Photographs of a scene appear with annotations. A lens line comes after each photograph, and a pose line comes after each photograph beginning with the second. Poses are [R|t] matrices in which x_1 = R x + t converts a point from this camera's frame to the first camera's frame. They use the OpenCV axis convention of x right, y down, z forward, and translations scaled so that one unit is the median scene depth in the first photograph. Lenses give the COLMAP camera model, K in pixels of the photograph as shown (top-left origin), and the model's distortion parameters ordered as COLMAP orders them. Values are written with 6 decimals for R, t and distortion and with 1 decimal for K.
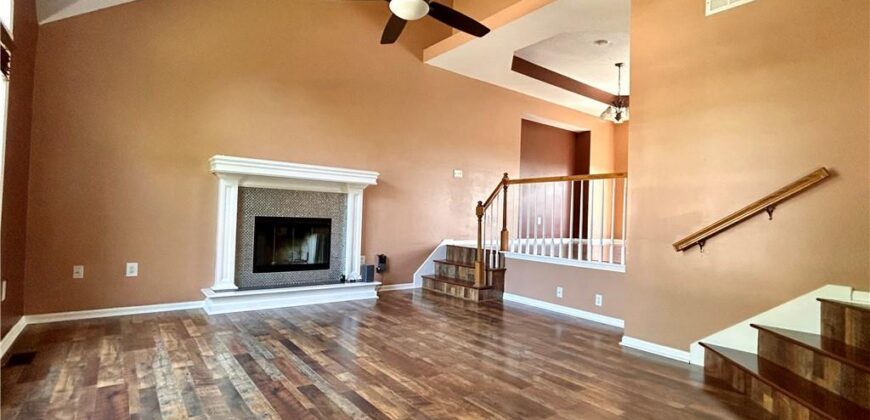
lens RADIAL K [[415.5, 0, 432.2], [0, 415.5, 210.0], [0, 0, 1]] dist [-0.010197, 0.006877]
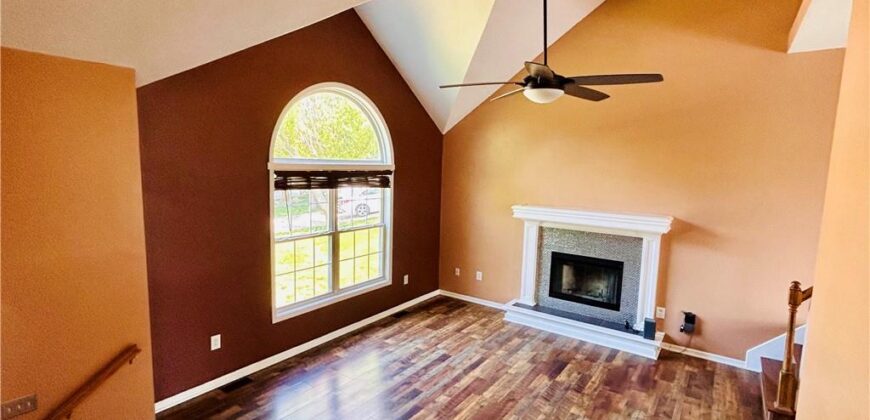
lens RADIAL K [[415.5, 0, 432.2], [0, 415.5, 210.0], [0, 0, 1]] dist [-0.010197, 0.006877]
pose [[0.295992, 0.083784, -0.951509, 0.727411], [0.003333, 0.996049, 0.088743, -0.253760], [0.955185, -0.029438, 0.294543, 0.370016]]
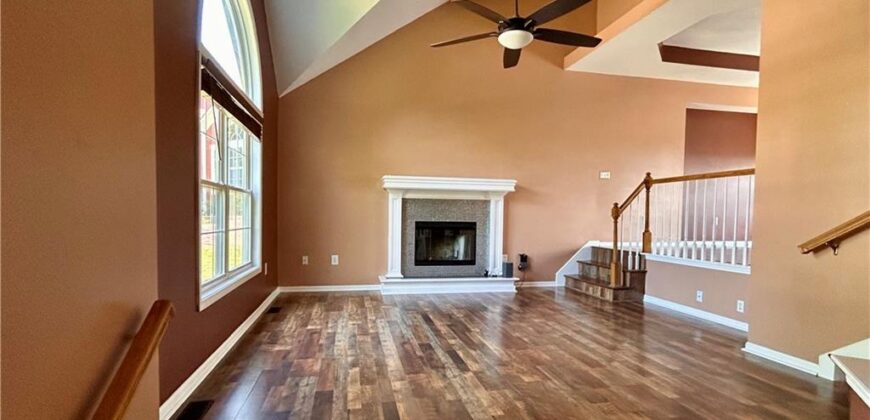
lens RADIAL K [[413.6, 0, 432.4], [0, 413.6, 229.8], [0, 0, 1]] dist [0.001208, -0.000055]
pose [[0.900544, -0.005642, -0.434728, 0.200406], [0.023192, 0.999116, 0.035075, -0.002109], [0.434146, -0.041668, 0.899878, -0.134931]]
